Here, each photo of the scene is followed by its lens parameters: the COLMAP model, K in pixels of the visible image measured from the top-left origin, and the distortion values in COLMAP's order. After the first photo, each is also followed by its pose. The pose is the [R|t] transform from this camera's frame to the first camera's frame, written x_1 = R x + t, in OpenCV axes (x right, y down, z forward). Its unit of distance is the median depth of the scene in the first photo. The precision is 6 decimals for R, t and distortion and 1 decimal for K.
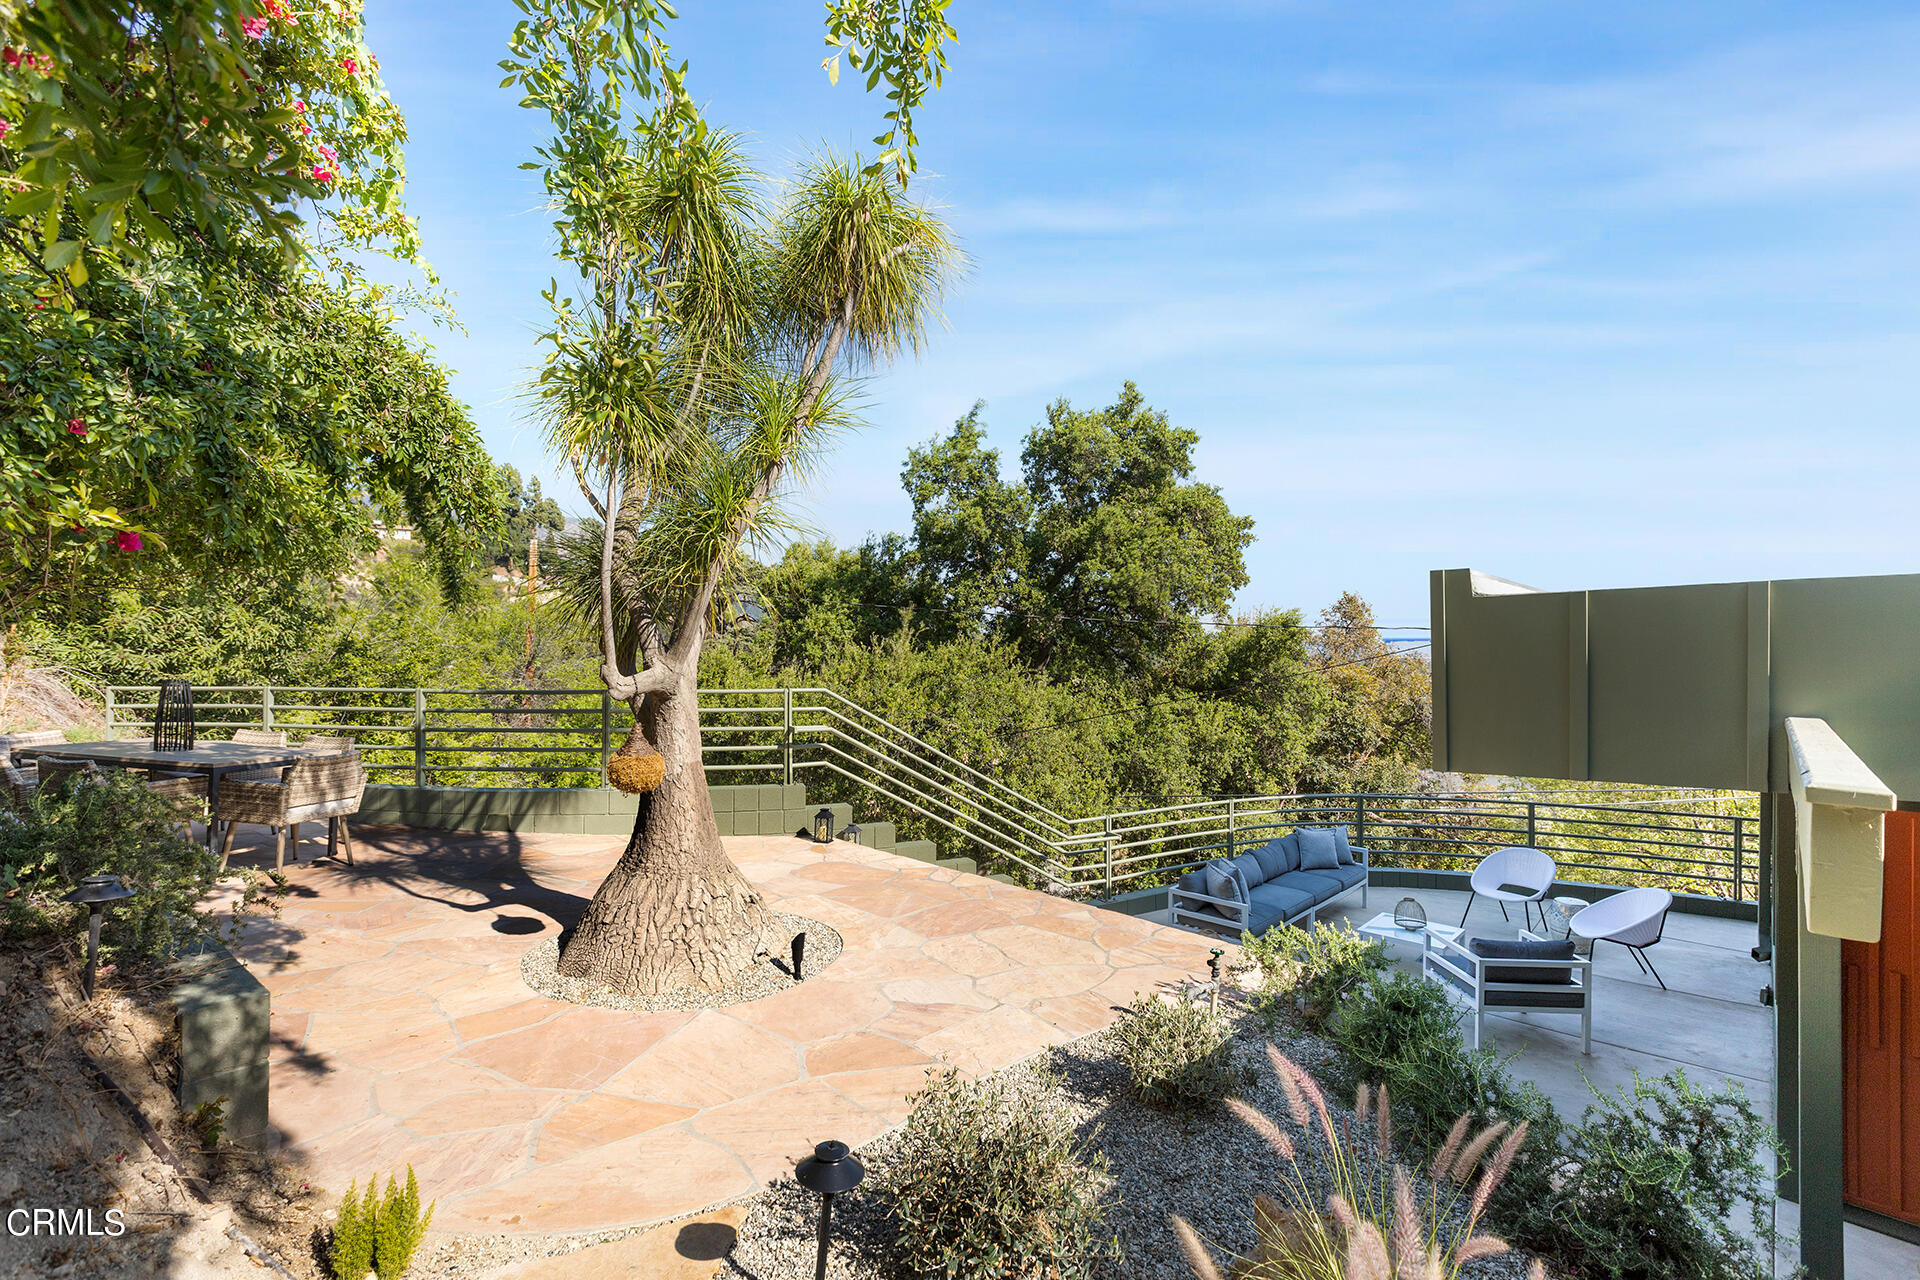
lens RADIAL K [[847.3, 0, 960.0], [0, 847.3, 640.0], [0, 0, 1]] dist [0.003461, 0.000105]
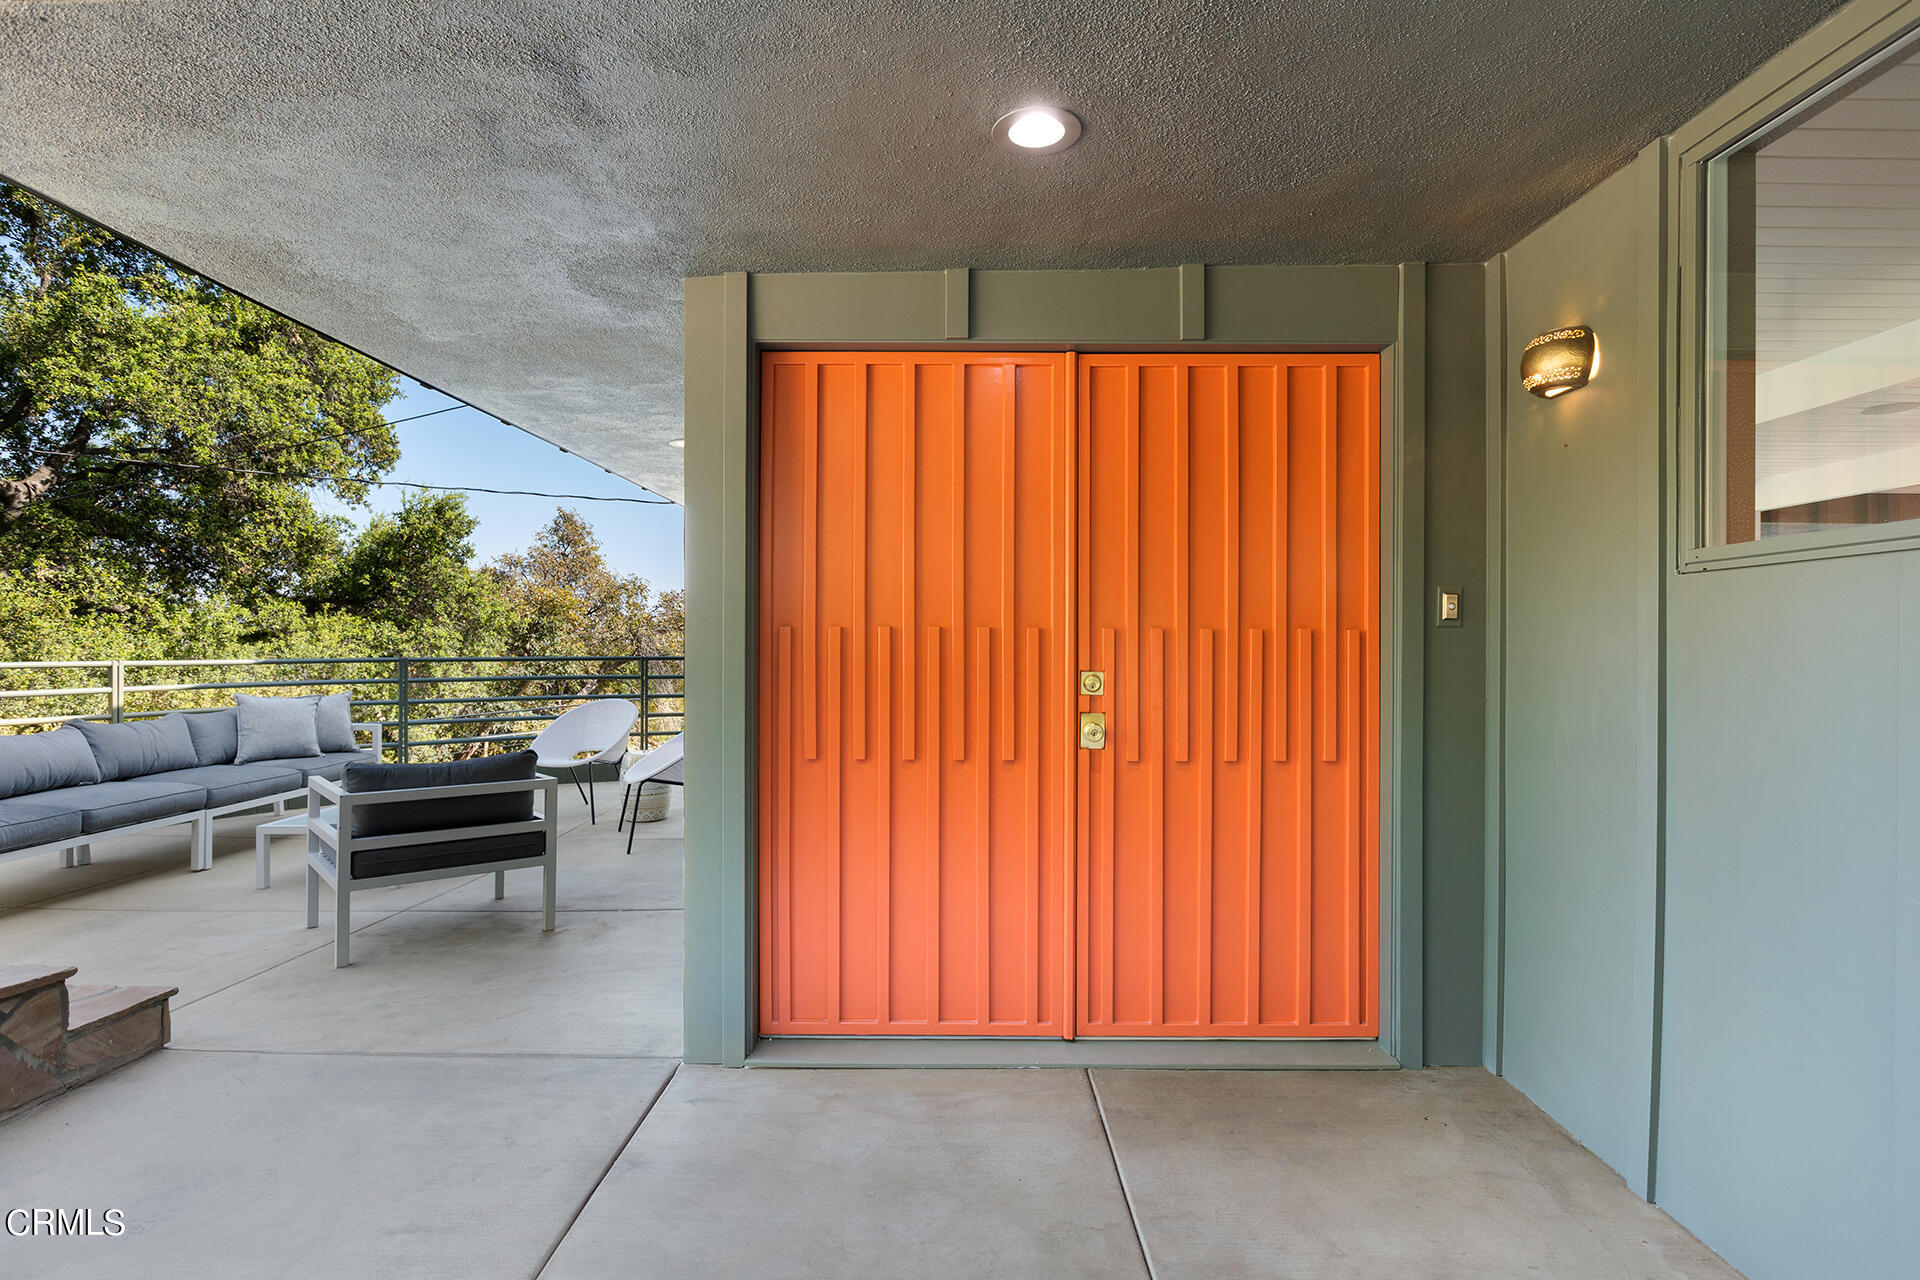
lens RADIAL K [[918.0, 0, 960.0], [0, 918.0, 640.0], [0, 0, 1]] dist [-0.001440, -0.000533]
pose [[0.730371, -0.000620, 0.683051, 0.170398], [0.000019, 1.000000, 0.000887, 0.095201], [-0.683051, -0.000634, 0.730371, 0.106840]]
